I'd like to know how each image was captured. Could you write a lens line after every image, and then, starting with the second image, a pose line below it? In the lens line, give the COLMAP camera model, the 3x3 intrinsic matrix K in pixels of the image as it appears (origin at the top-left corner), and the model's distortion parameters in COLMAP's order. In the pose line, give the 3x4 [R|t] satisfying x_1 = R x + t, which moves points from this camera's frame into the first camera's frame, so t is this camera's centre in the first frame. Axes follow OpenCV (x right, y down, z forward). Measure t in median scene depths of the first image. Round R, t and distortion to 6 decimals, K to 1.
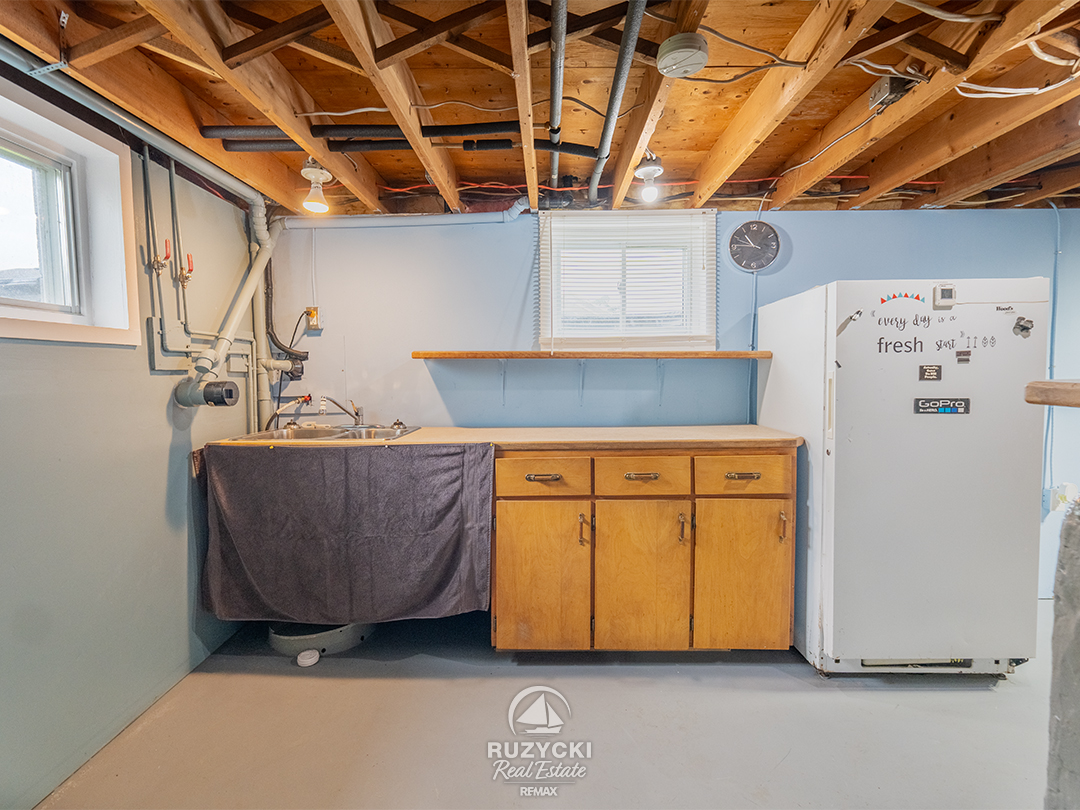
lens RADIAL K [[504.1, 0, 539.9], [0, 504.1, 402.4], [0, 0, 1]] dist [0.000504, 0.000029]
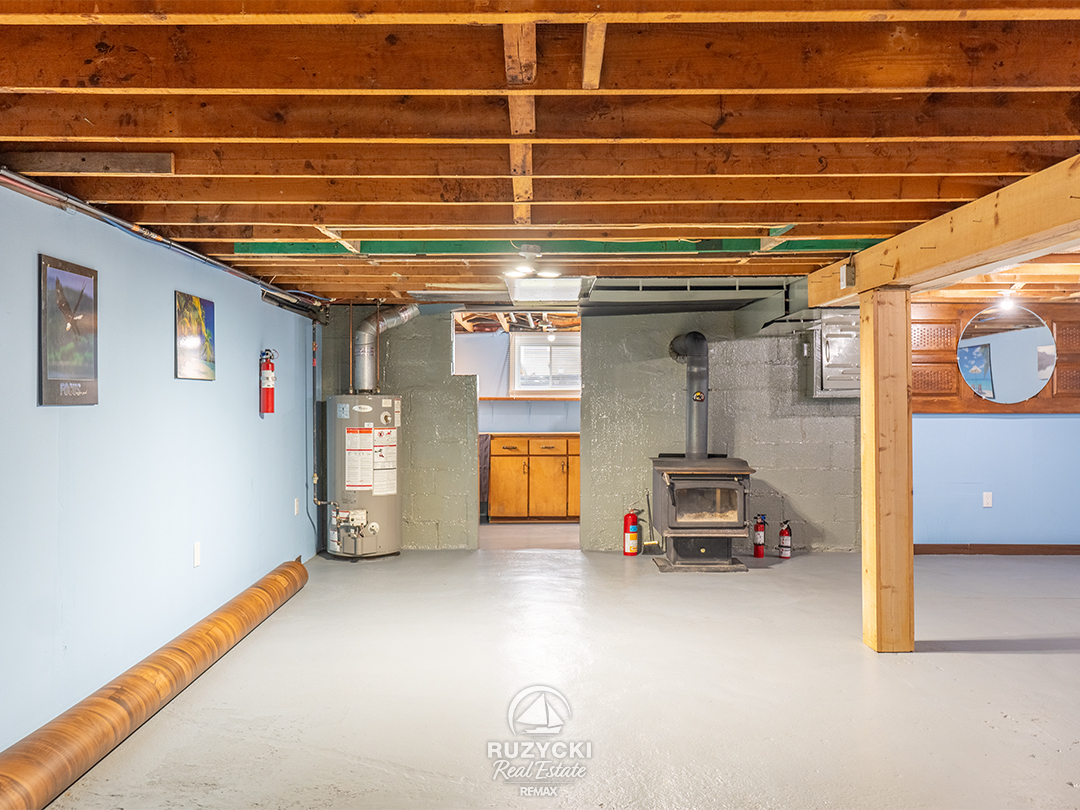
lens RADIAL K [[504.1, 0, 535.9], [0, 504.1, 406.3], [0, 0, 1]] dist [0.000504, 0.000029]
pose [[0.999119, 0.006727, 0.041434, 0.033695], [-0.004215, 0.998164, -0.060426, 0.092438], [-0.041764, 0.060198, 0.997312, -1.569889]]
